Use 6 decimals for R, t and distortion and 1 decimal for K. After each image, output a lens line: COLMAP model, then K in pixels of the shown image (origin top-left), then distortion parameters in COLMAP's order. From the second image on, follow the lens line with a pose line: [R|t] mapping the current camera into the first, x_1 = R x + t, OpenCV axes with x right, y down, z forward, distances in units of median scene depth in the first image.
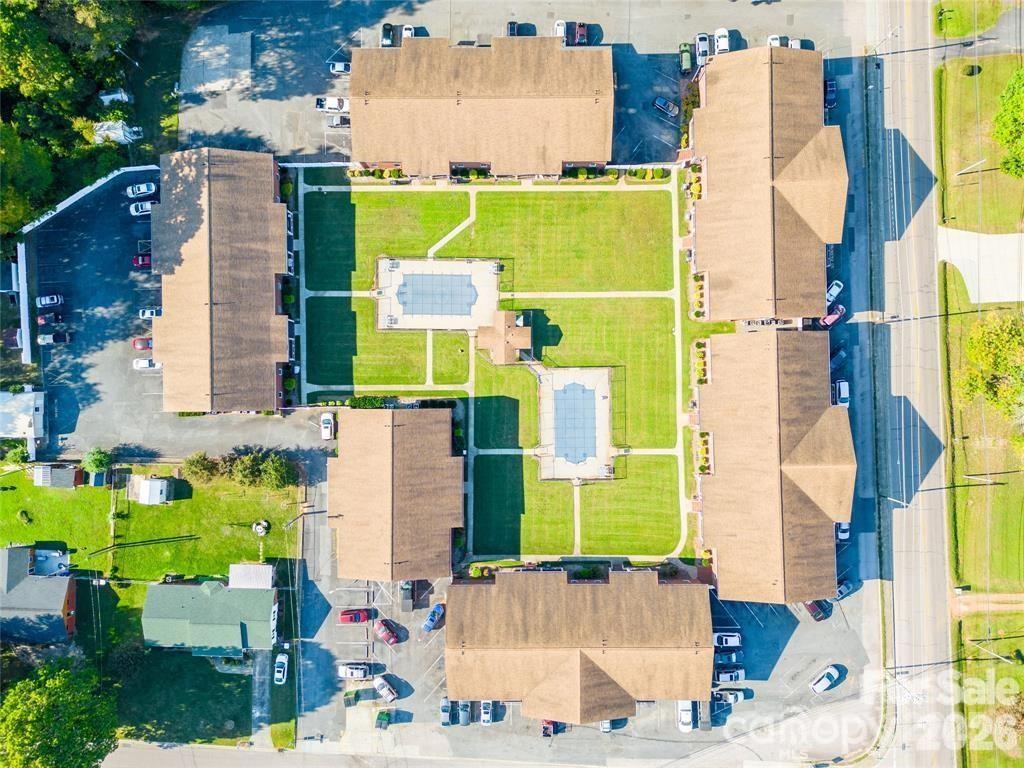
lens RADIAL K [[715.5, 0, 512.0], [0, 715.5, 384.0], [0, 0, 1]] dist [0.098986, -0.110086]
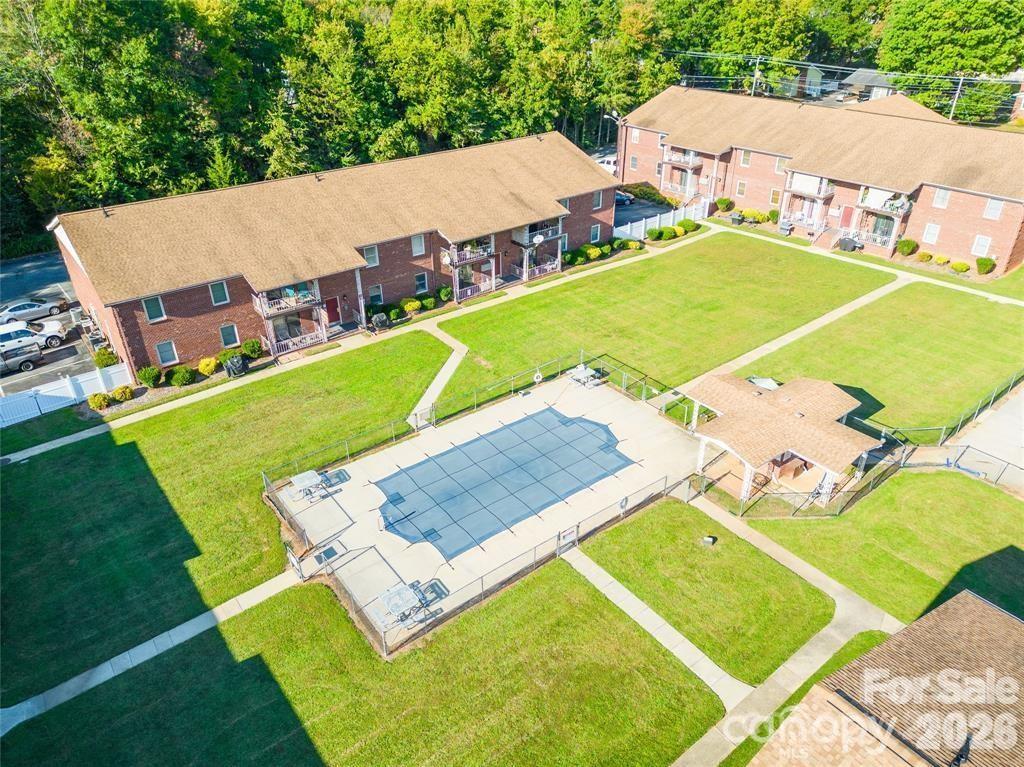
lens RADIAL K [[715.5, 0, 512.0], [0, 715.5, 383.5], [0, 0, 1]] dist [0.098986, -0.110086]
pose [[0.790289, -0.294289, 0.537436, -0.253968], [0.612472, 0.405087, -0.678810, 0.066231], [-0.017942, 0.865620, 0.500380, 0.817737]]
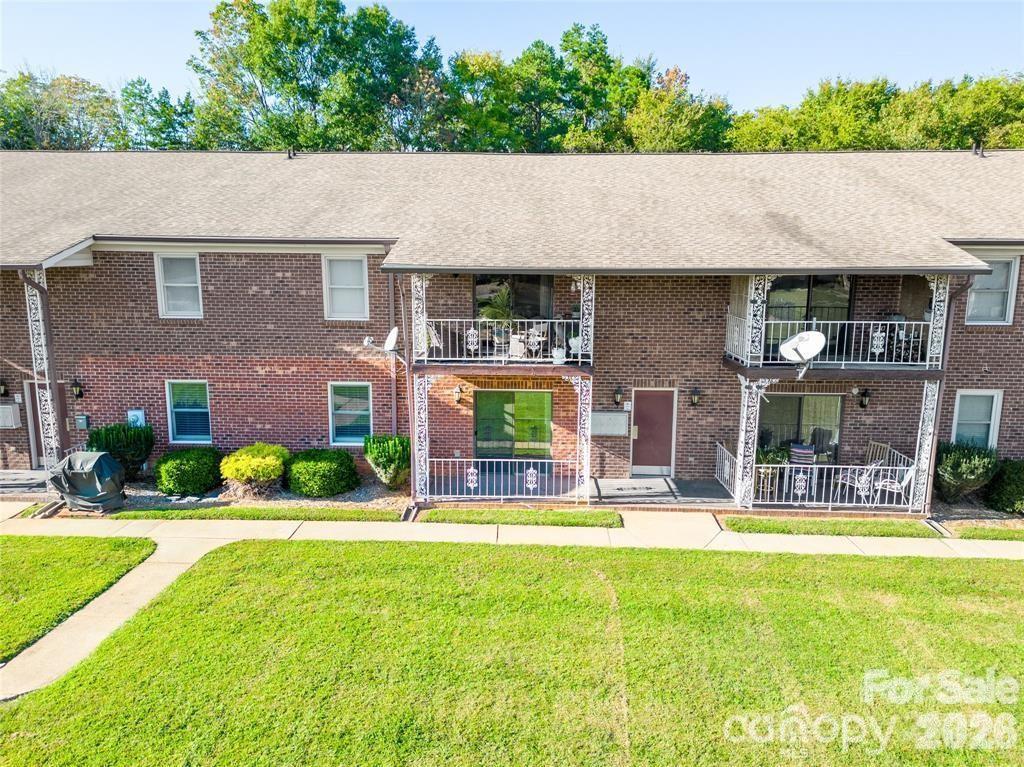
lens RADIAL K [[731.5, 0, 512.0], [0, 731.5, 383.5], [0, 0, 1]] dist [0.037932, -0.001373]
pose [[0.998723, 0.037533, -0.033821, -0.002745], [-0.040201, 0.184863, -0.981942, -0.161869], [-0.030603, 0.982047, 0.186136, 0.956195]]
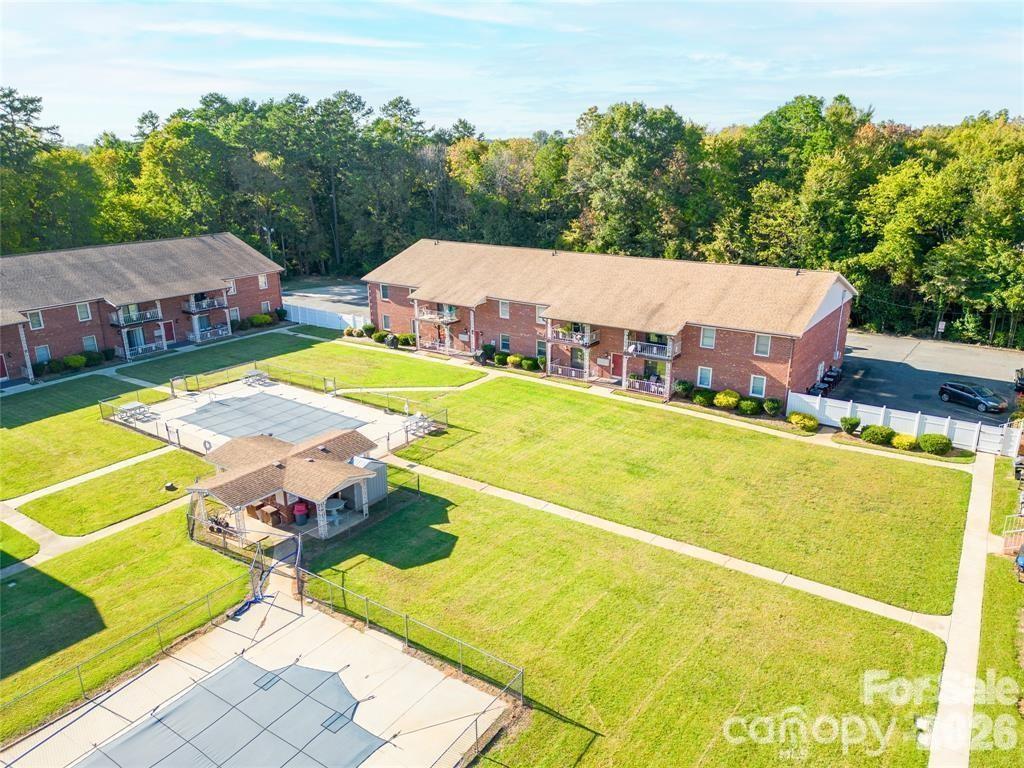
lens RADIAL K [[715.5, 0, 512.0], [0, 715.5, 384.0], [0, 0, 1]] dist [0.098986, -0.110086]
pose [[0.816824, 0.195711, -0.542674, 0.220427], [-0.576863, 0.268597, -0.771418, 0.104370], [-0.005214, 0.943161, 0.332295, 0.846519]]
